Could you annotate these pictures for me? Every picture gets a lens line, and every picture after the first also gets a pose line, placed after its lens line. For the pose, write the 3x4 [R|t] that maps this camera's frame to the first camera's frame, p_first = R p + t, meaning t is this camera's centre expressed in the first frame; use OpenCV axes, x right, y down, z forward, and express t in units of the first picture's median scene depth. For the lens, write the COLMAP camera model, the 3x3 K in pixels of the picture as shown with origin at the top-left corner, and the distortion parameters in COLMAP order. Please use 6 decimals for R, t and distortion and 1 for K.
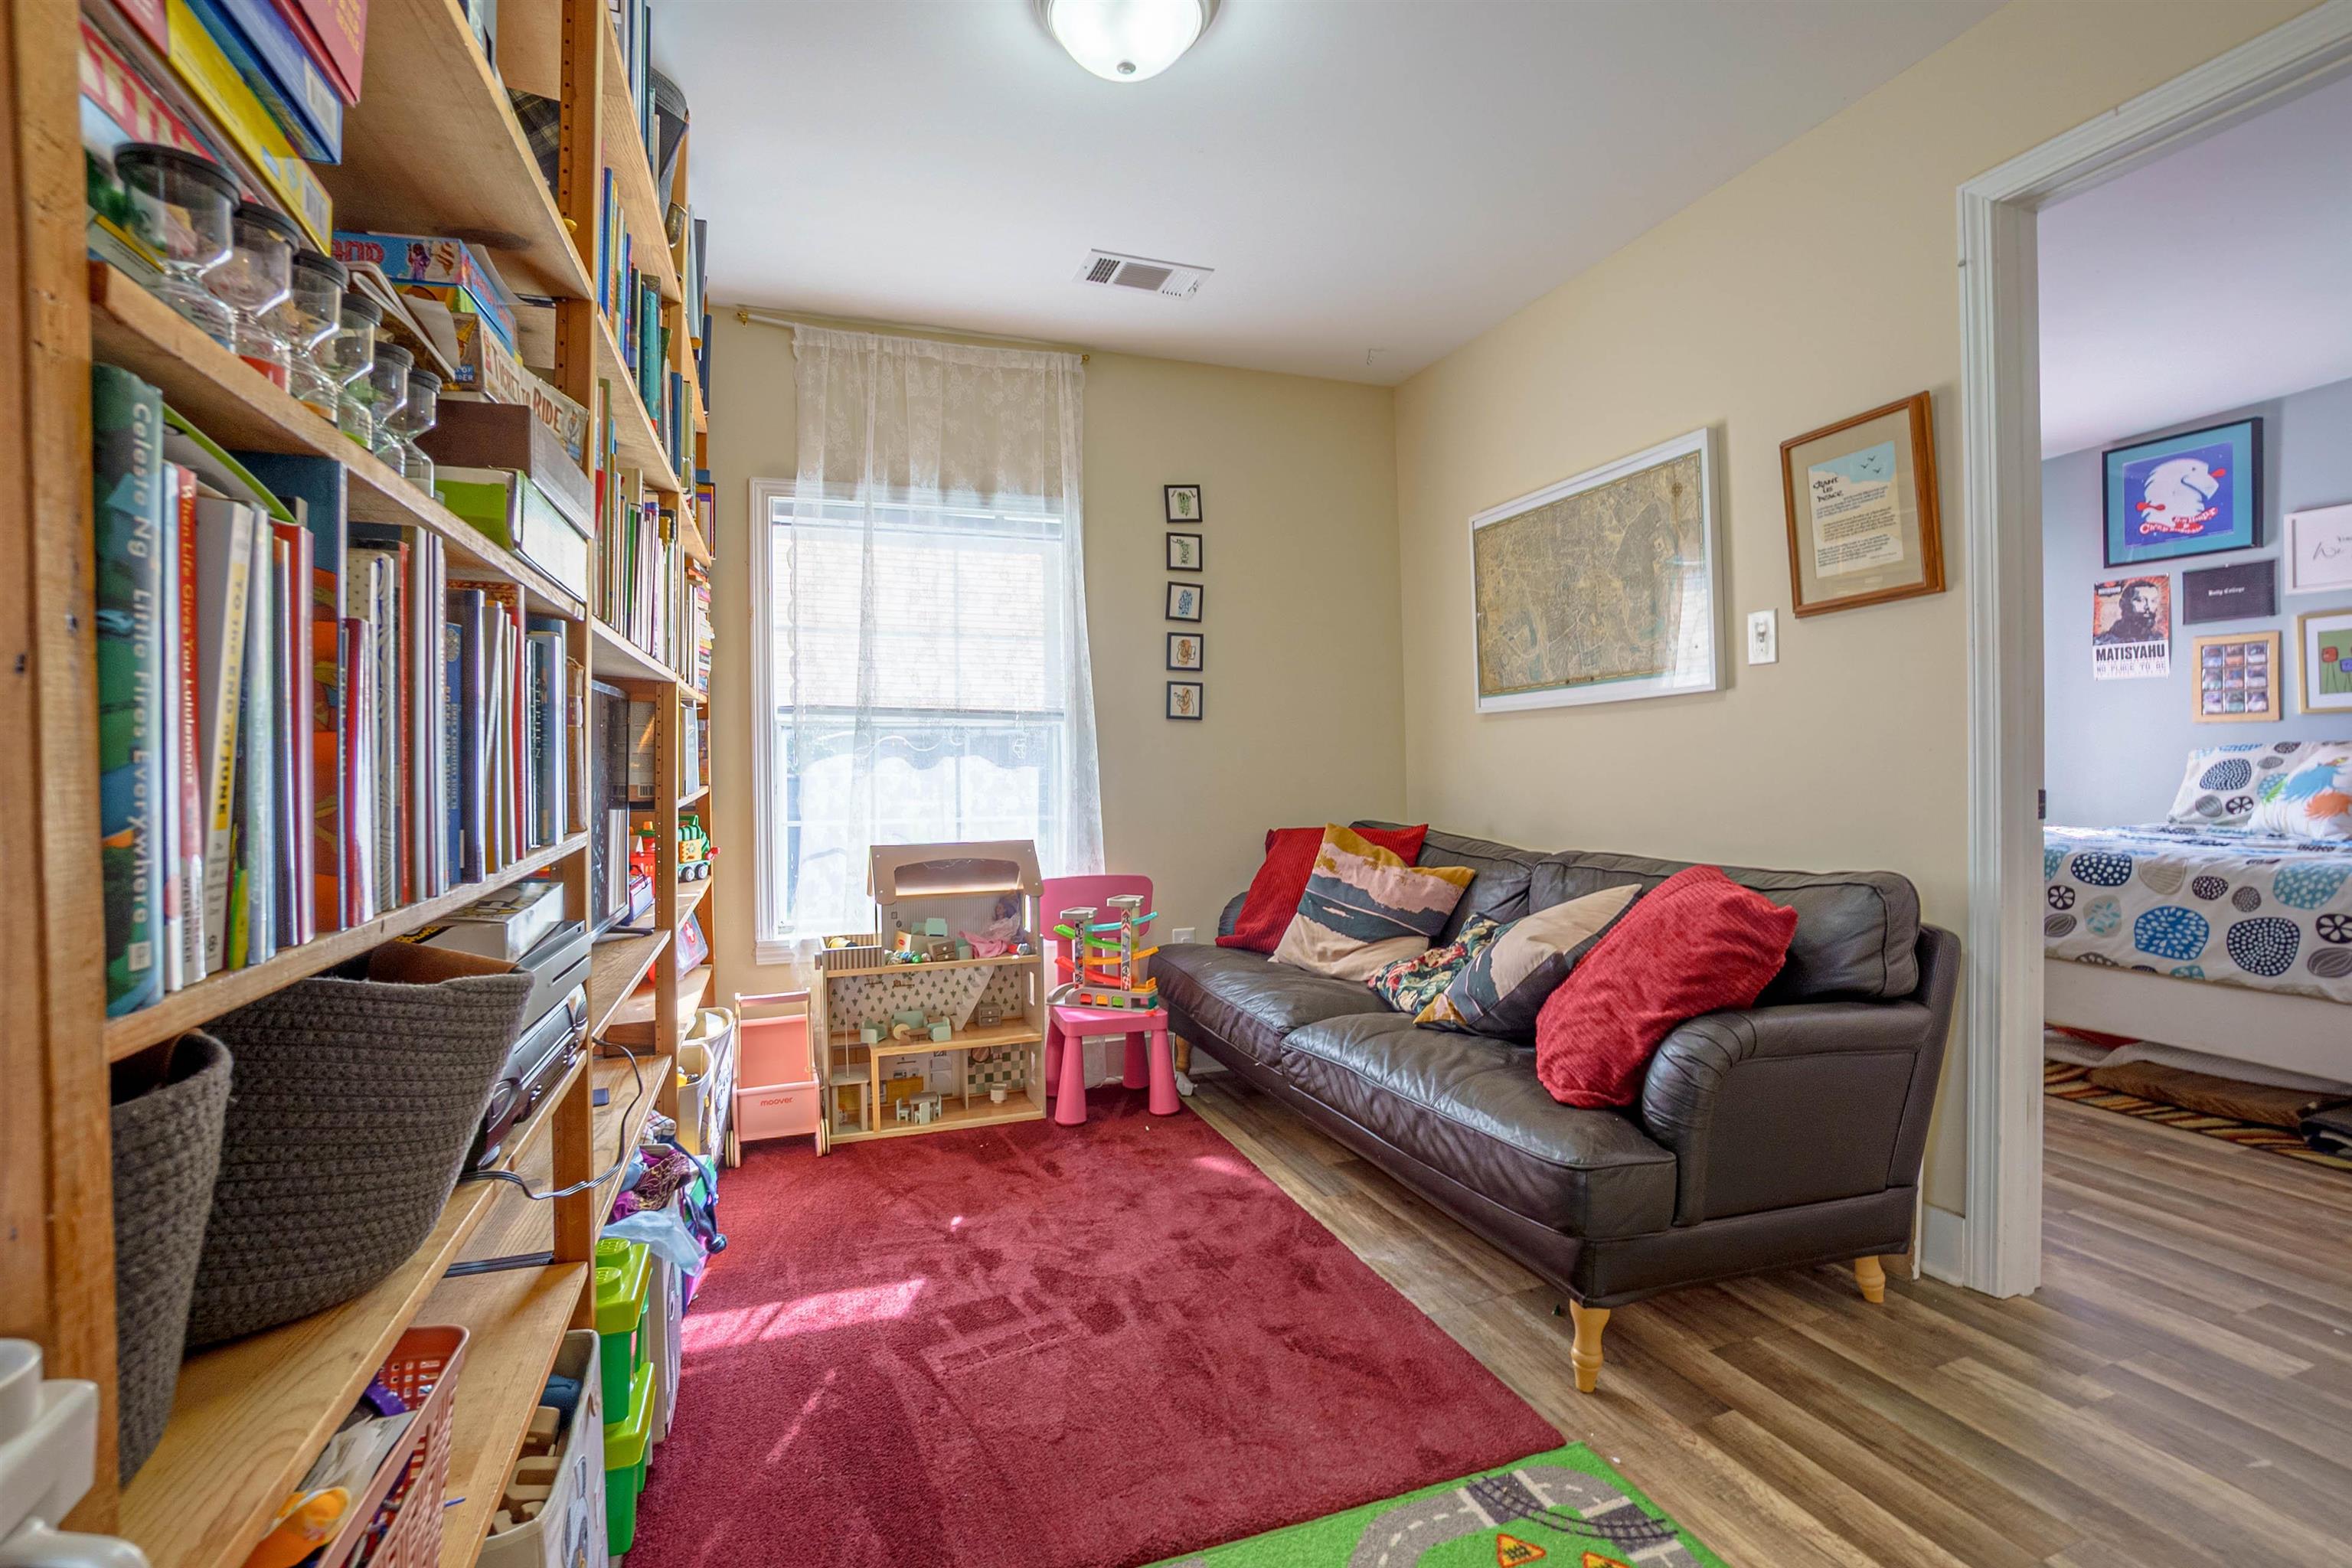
lens RADIAL K [[1016.0, 0, 1165.0], [0, 1016.0, 769.2], [0, 0, 1]] dist [-0.059025, 0.016171]
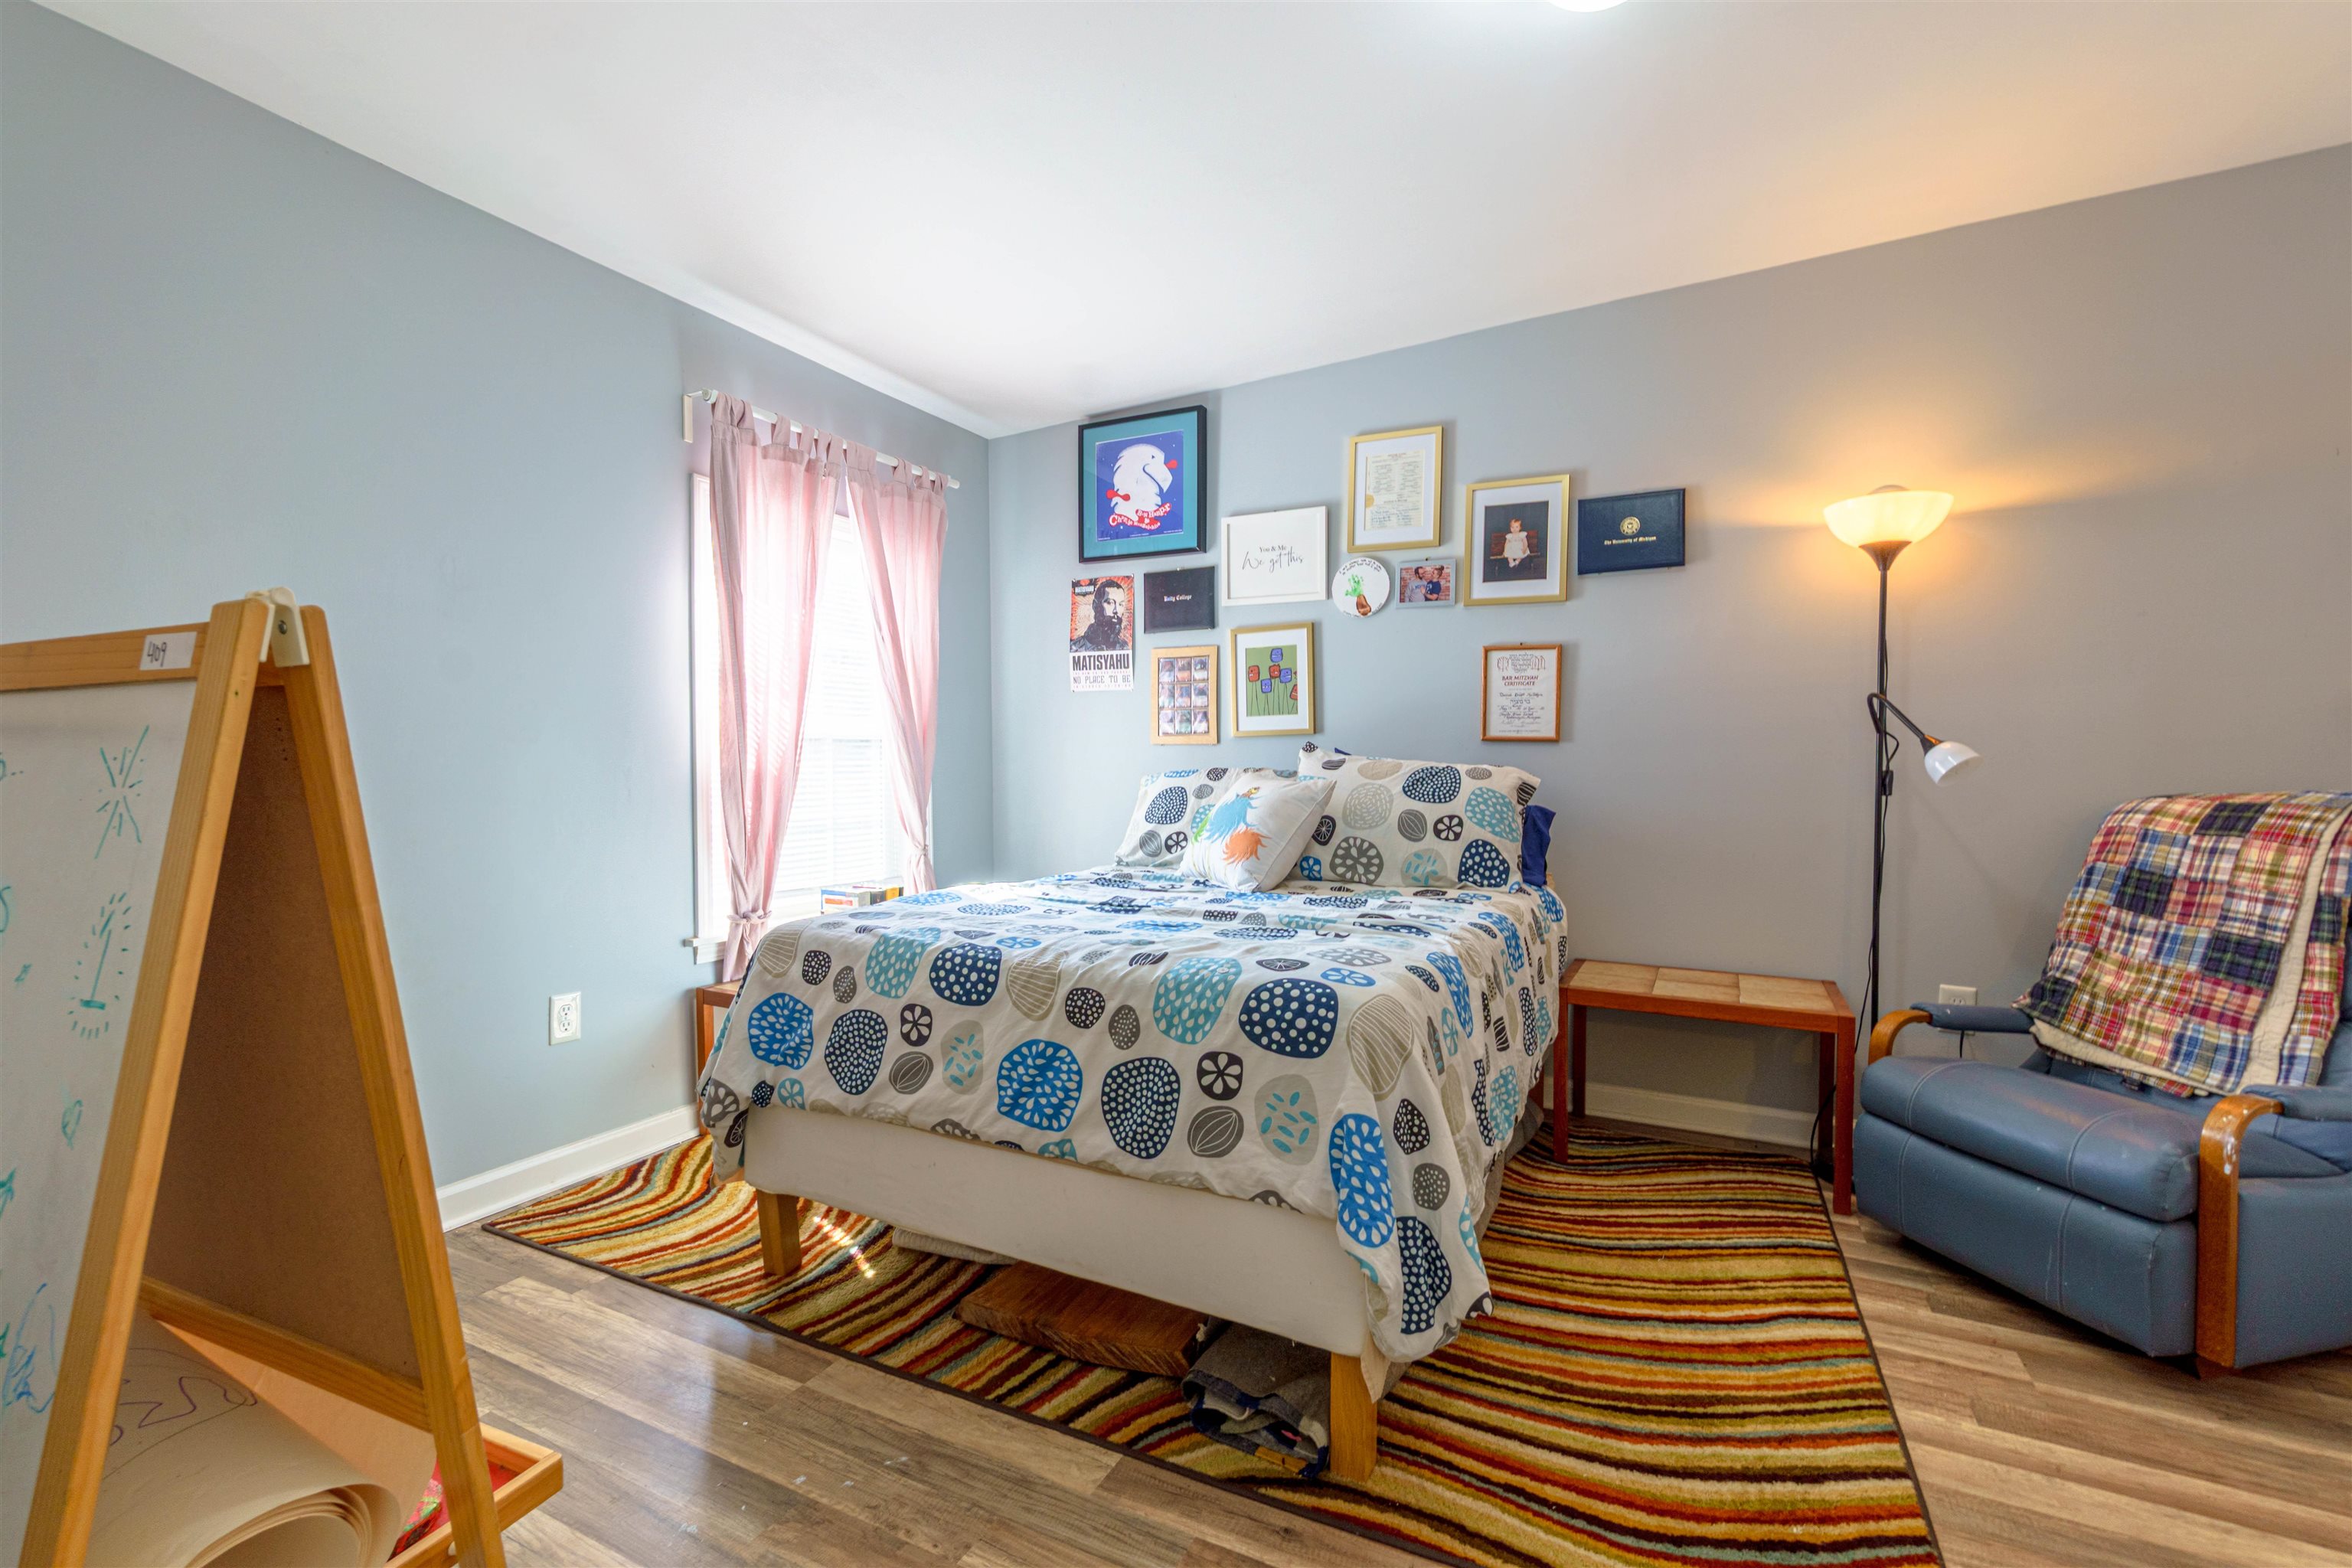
lens RADIAL K [[1016.0, 0, 1165.0], [0, 1016.0, 769.2], [0, 0, 1]] dist [-0.059025, 0.016171]
pose [[0.722270, 0.013371, 0.691482, 0.481607], [-0.004214, 0.999880, -0.014933, -0.012515], [-0.691598, 0.007872, 0.722240, 0.361085]]
